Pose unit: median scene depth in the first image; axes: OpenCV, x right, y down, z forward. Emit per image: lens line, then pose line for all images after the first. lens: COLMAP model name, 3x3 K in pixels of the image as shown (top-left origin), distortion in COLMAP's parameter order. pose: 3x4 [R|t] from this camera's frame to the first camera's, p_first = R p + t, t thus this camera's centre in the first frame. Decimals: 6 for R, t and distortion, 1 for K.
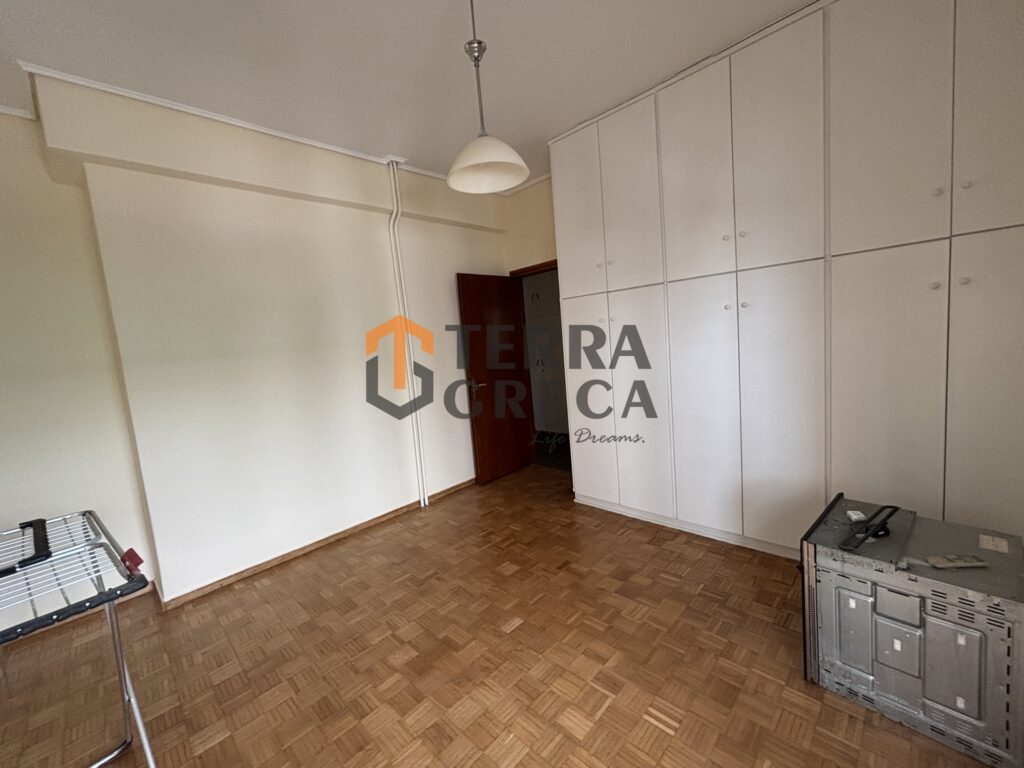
lens RADIAL K [[417.8, 0, 512.0], [0, 417.8, 383.2], [0, 0, 1]] dist [-0.002482, 0.001546]
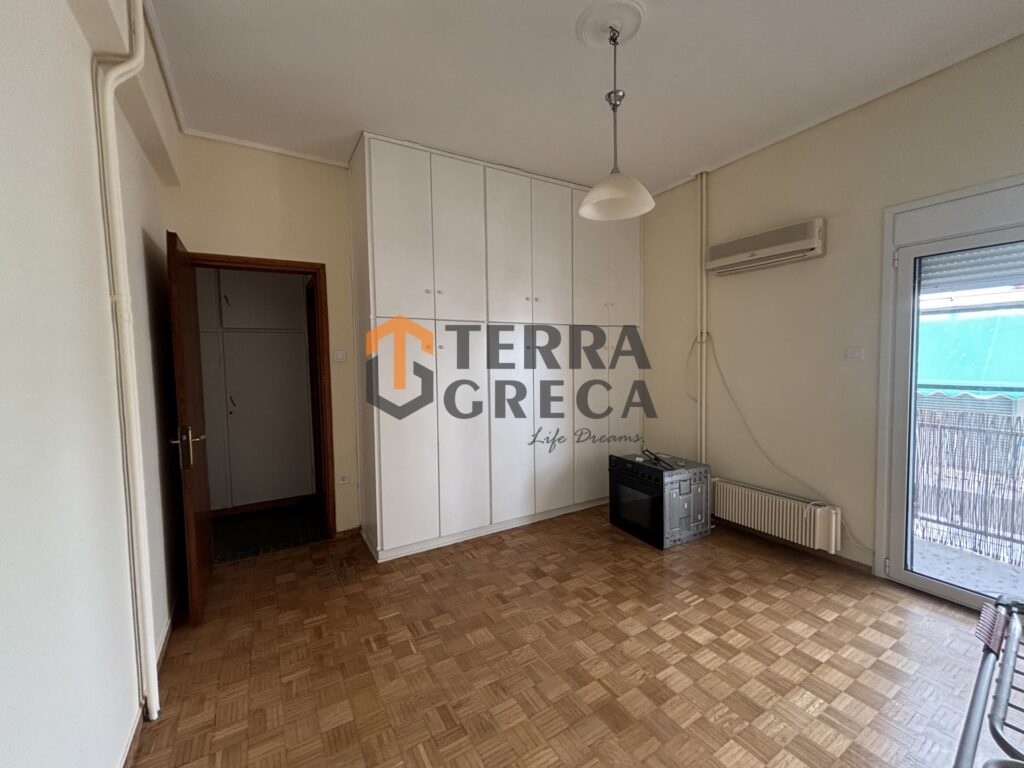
lens RADIAL K [[417.8, 0, 513.4], [0, 417.8, 382.5], [0, 0, 1]] dist [-0.002482, 0.001546]
pose [[0.251812, 0.018043, 0.967608, -0.790950], [0.100081, 0.993980, -0.044580, -0.007803], [-0.962587, 0.108065, 0.248490, 0.679432]]
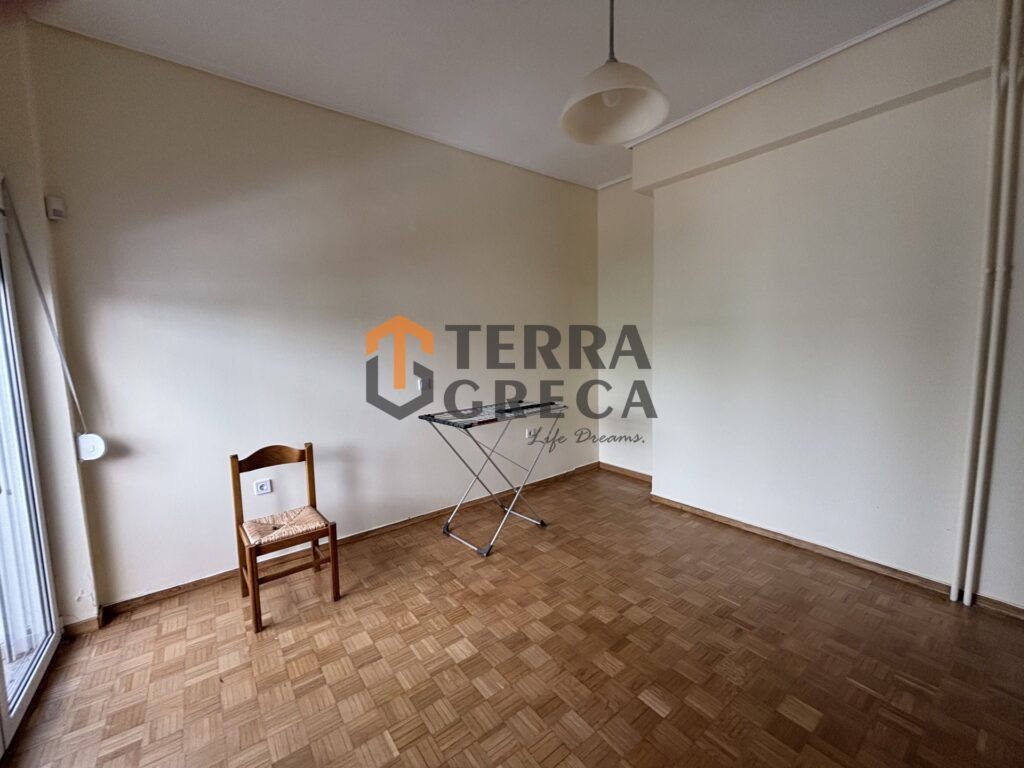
lens RADIAL K [[417.8, 0, 506.8], [0, 417.8, 382.5], [0, 0, 1]] dist [-0.002482, 0.001546]
pose [[-0.147766, 0.190852, -0.970433, 0.533365], [-0.065923, 0.977122, 0.202205, -0.102822], [0.986823, 0.093853, -0.131804, 0.624334]]
